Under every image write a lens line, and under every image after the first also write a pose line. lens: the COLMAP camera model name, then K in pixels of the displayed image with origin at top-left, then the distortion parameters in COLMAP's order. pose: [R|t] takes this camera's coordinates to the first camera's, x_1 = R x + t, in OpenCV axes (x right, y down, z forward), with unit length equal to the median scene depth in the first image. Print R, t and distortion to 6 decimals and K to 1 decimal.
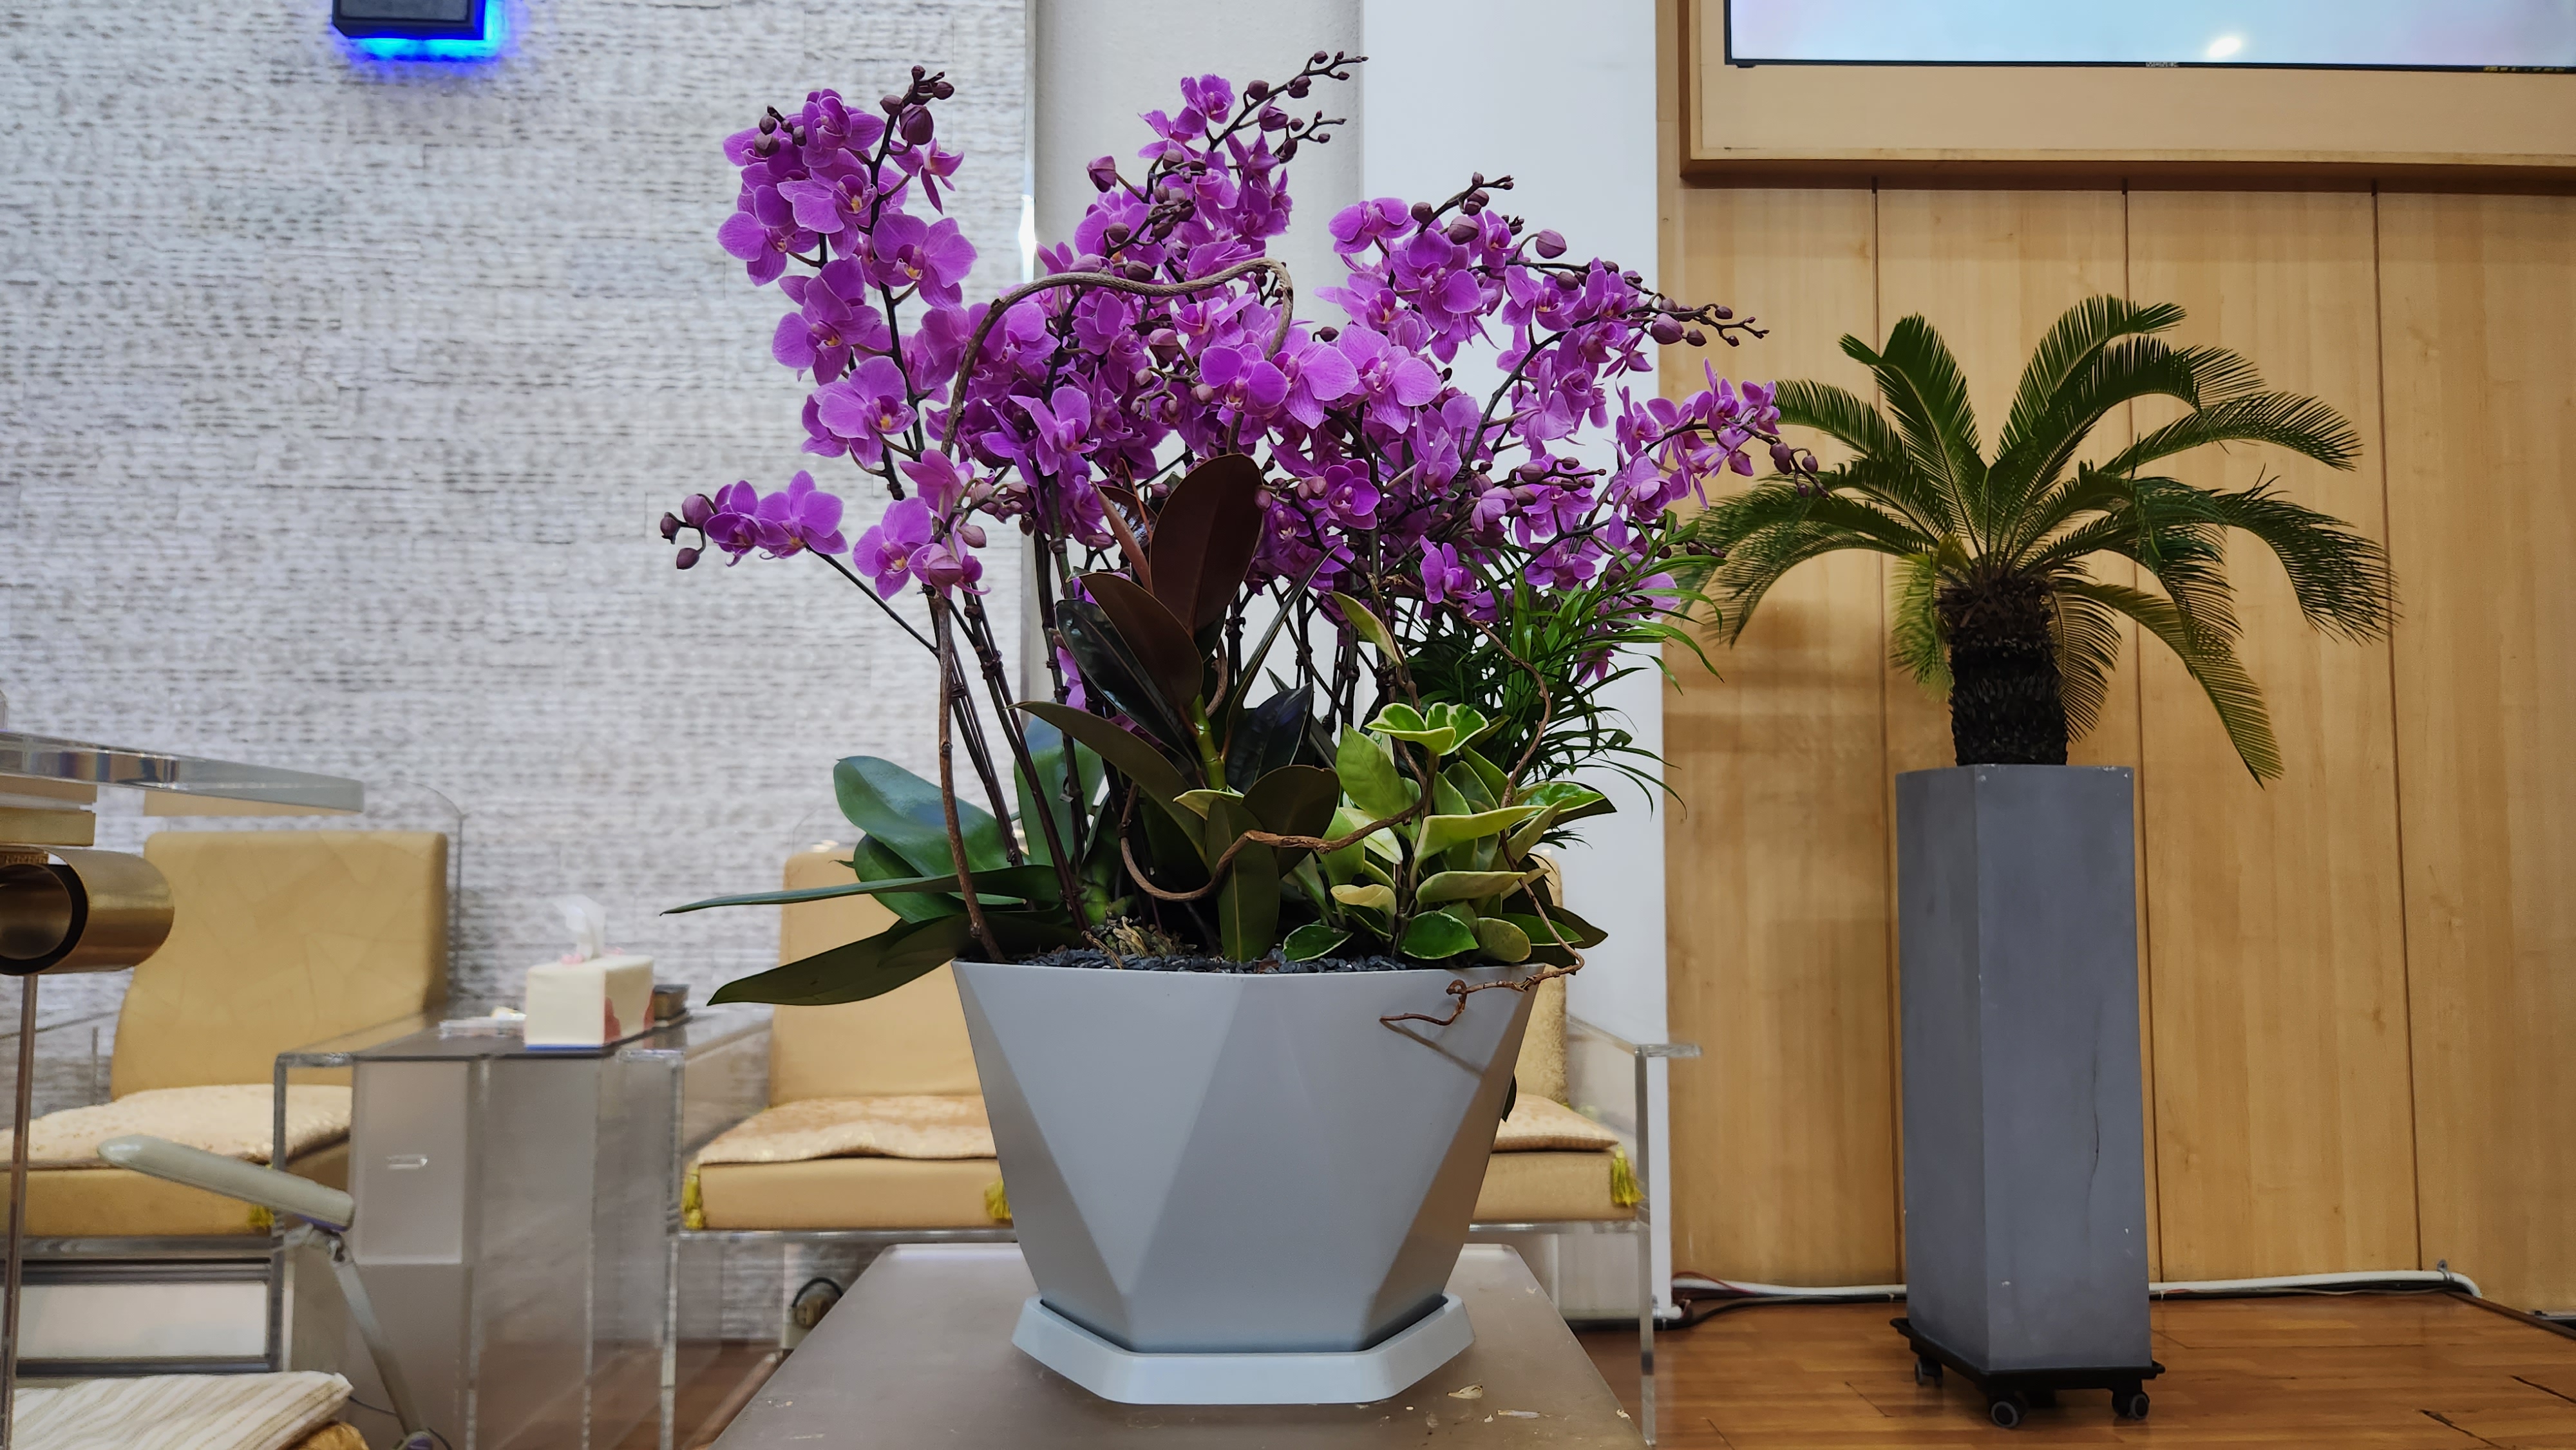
lens RADIAL K [[1602.9, 0, 1273.3], [0, 1602.9, 763.7], [0, 0, 1]] dist [0.064415, -0.047193]
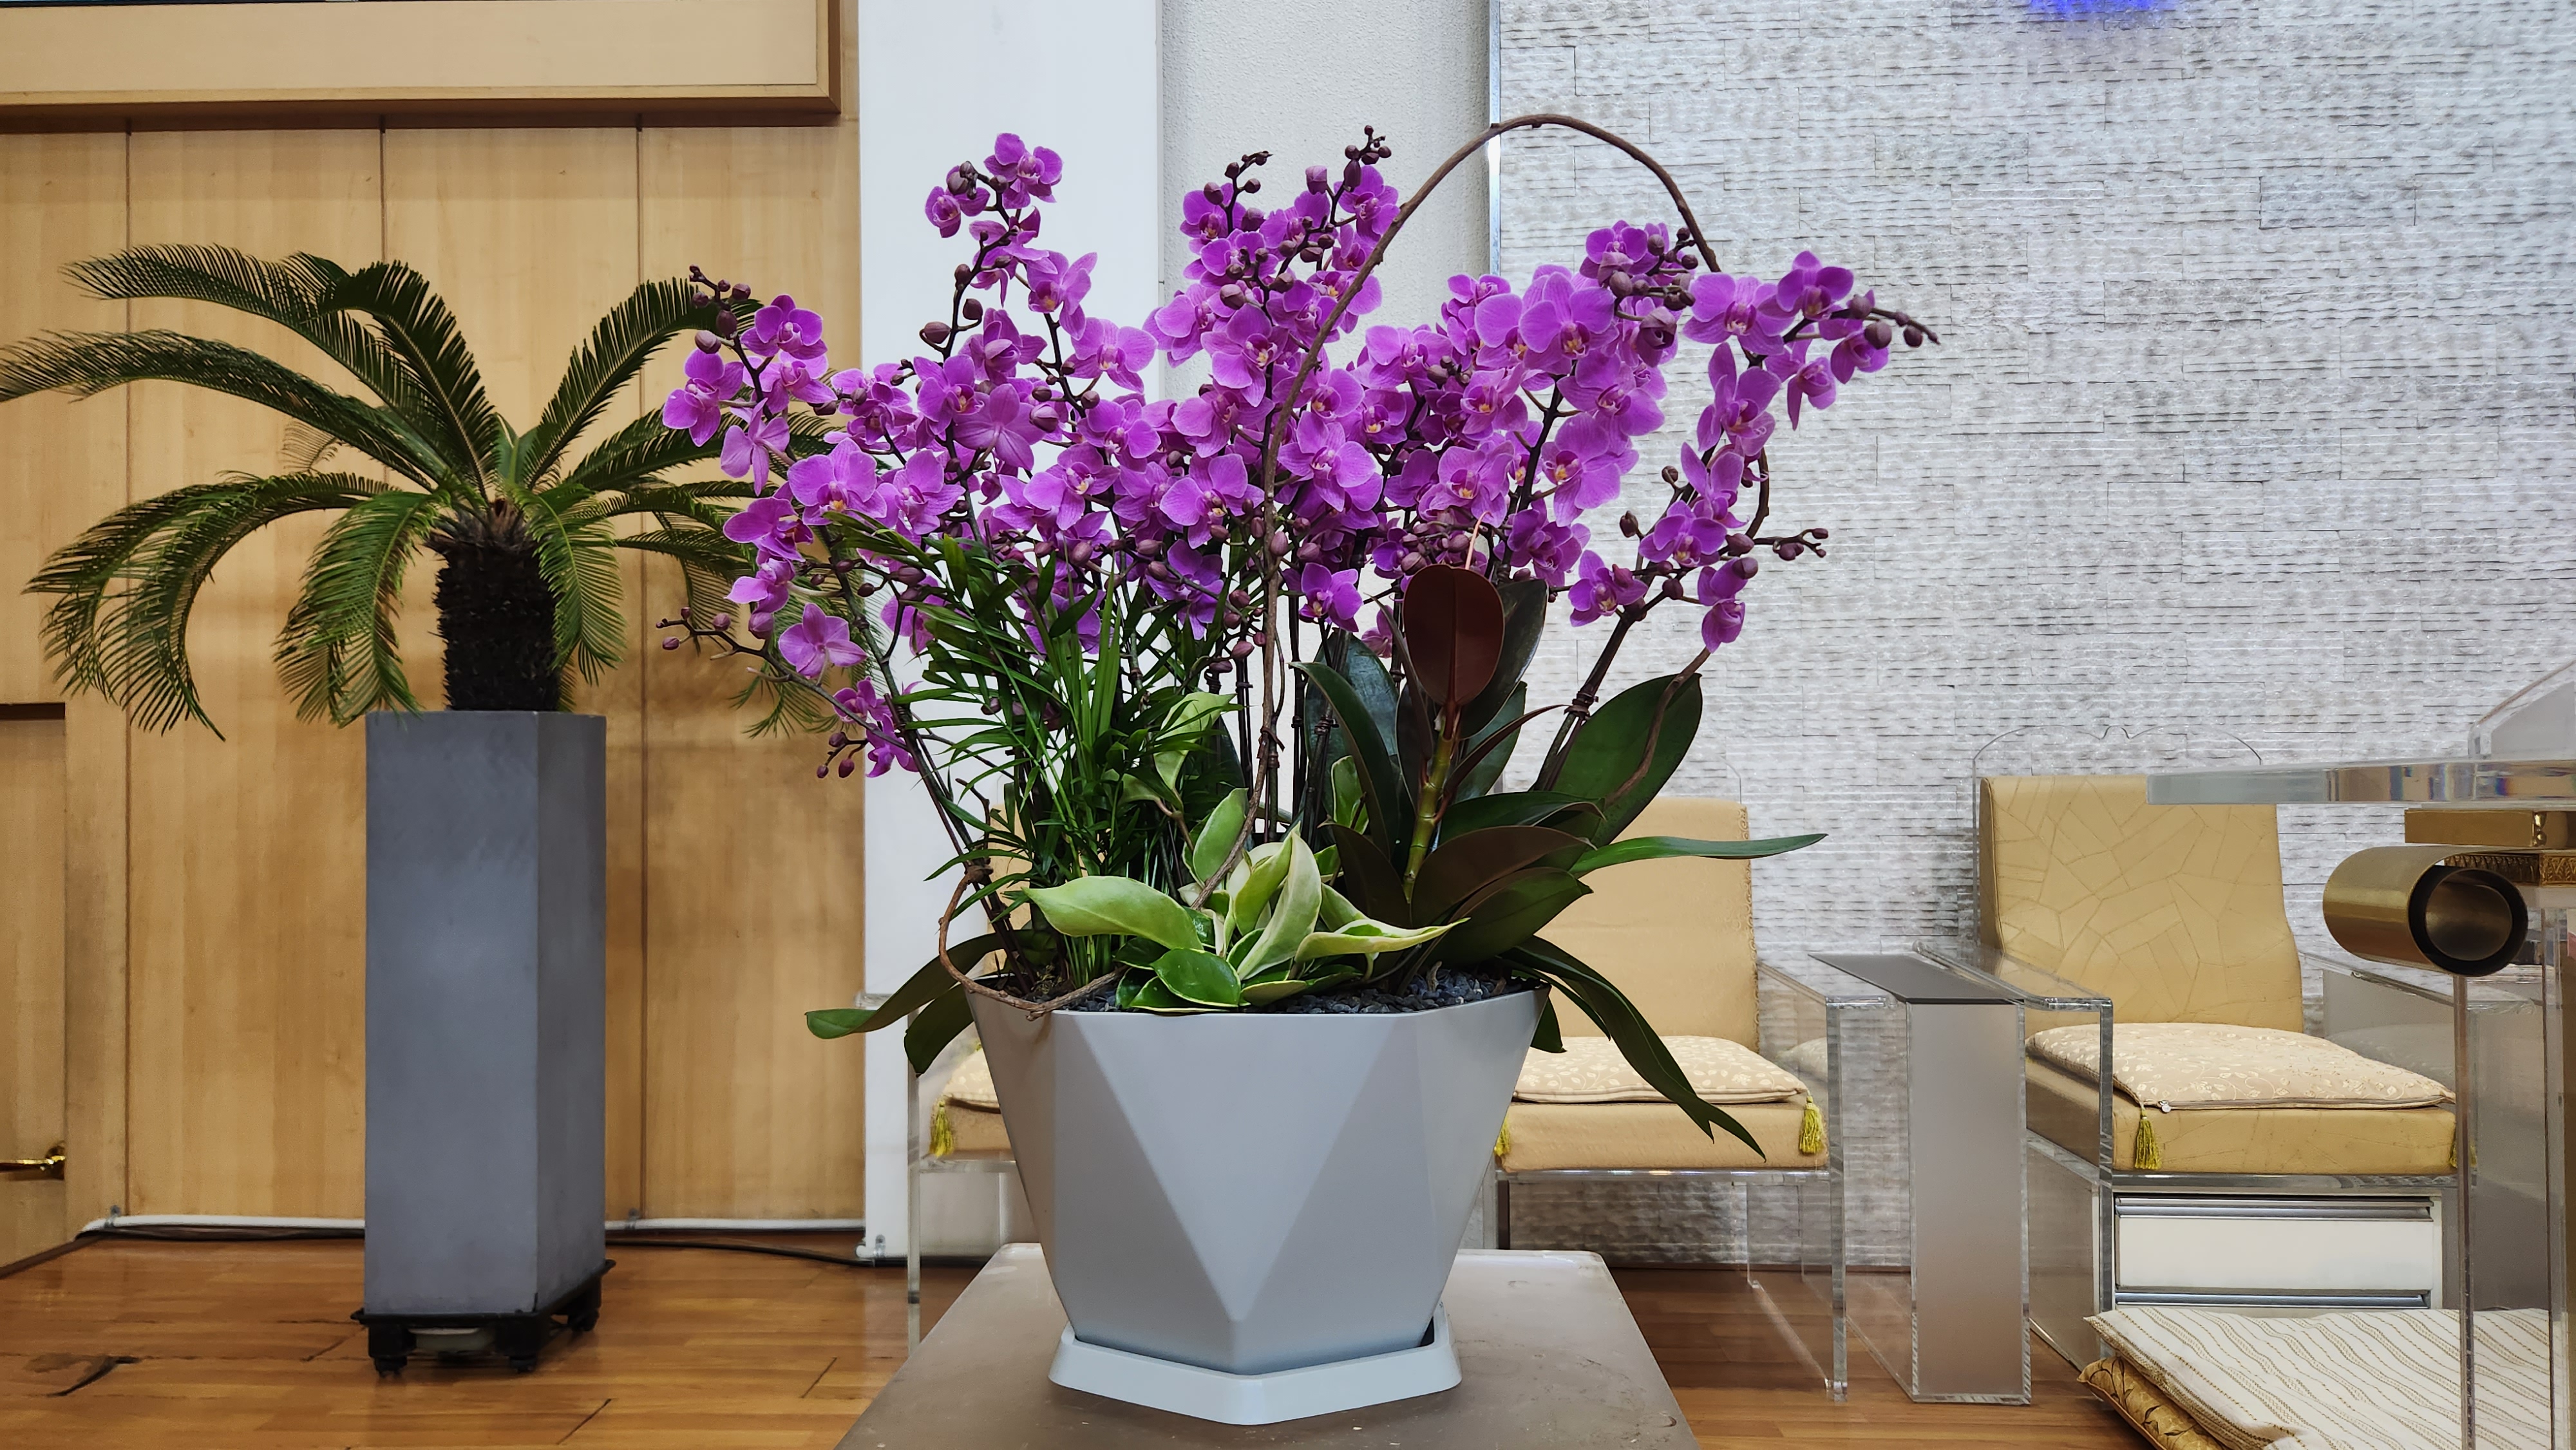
lens RADIAL K [[1622.9, 0, 1292.3], [0, 1622.9, 765.3], [0, 0, 1]] dist [0.063381, -0.047450]
pose [[0.997798, -0.009343, -0.065662, -0.961993], [0.012749, 0.998584, 0.051641, -0.022428], [0.065086, -0.052365, 0.996505, -0.055848]]
